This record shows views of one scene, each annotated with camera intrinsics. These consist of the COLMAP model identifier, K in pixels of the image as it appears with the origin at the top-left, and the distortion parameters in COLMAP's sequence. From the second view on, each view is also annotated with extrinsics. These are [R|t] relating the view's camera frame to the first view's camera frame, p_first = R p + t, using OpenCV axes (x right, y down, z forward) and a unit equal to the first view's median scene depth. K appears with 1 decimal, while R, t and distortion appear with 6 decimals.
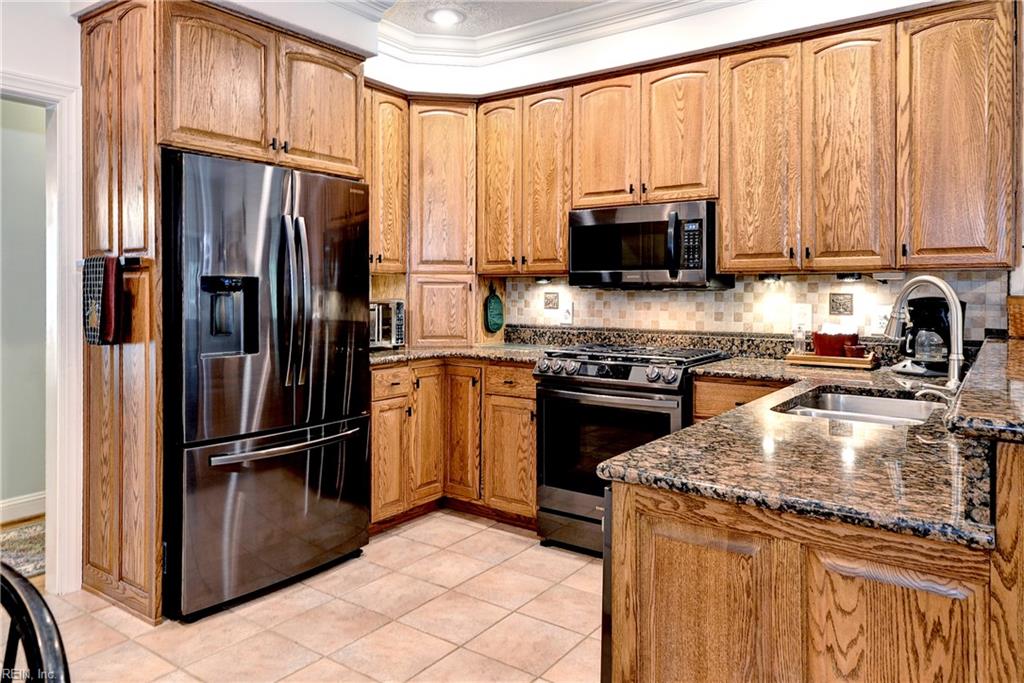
lens RADIAL K [[689.5, 0, 508.1], [0, 689.5, 304.9], [0, 0, 1]] dist [0.025684, -0.001015]
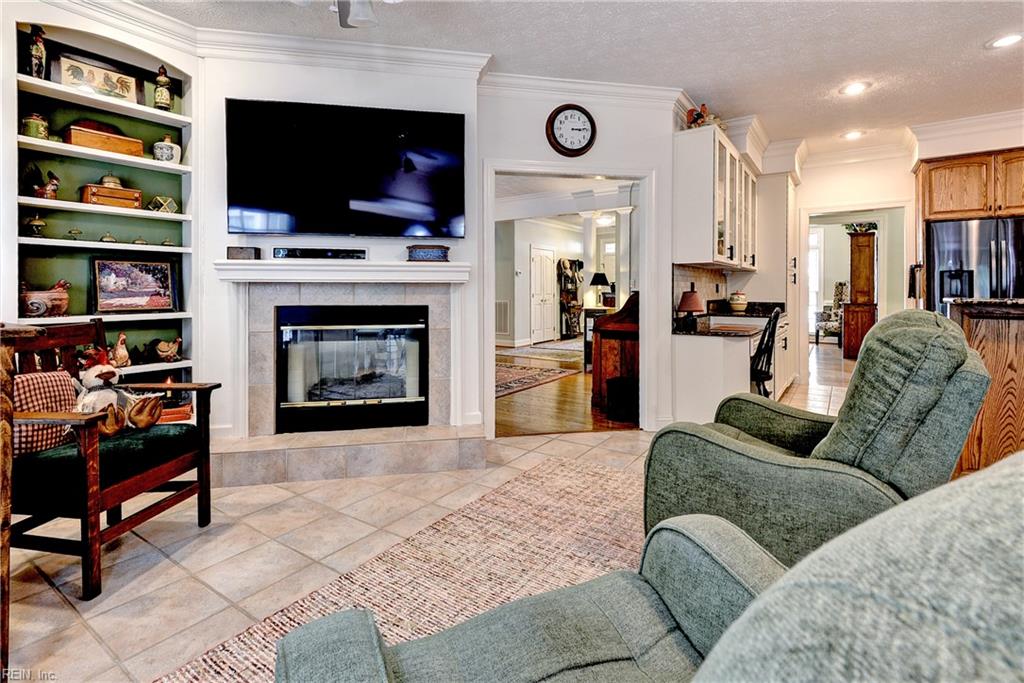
lens RADIAL K [[485.6, 0, 508.5], [0, 485.6, 287.2], [0, 0, 1]] dist [-0.001302, -0.001542]
pose [[0.017830, -0.009674, -0.999794, 0.997151], [-0.019682, 0.999756, -0.010025, 0.052133], [0.999647, 0.019857, 0.017636, -0.460141]]
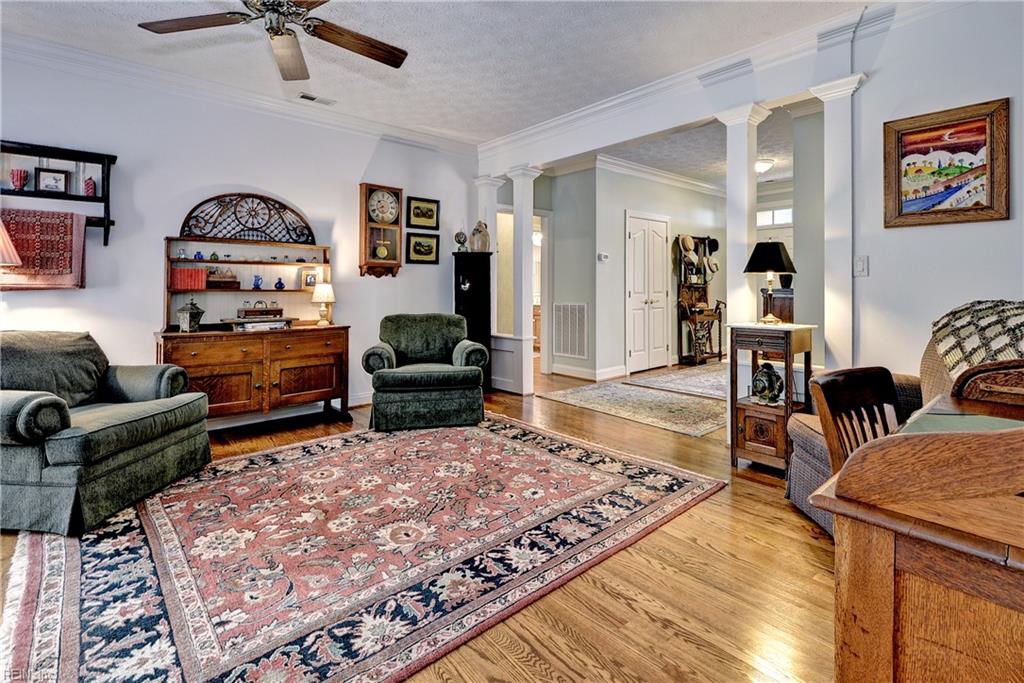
lens RADIAL K [[485.6, 0, 508.5], [0, 485.6, 287.2], [0, 0, 1]] dist [-0.001302, -0.001542]
pose [[-0.222053, -0.002029, -0.975033, -0.126978], [-0.017223, 0.999850, 0.001841, 0.048896], [0.974883, 0.017201, -0.222054, -0.294391]]
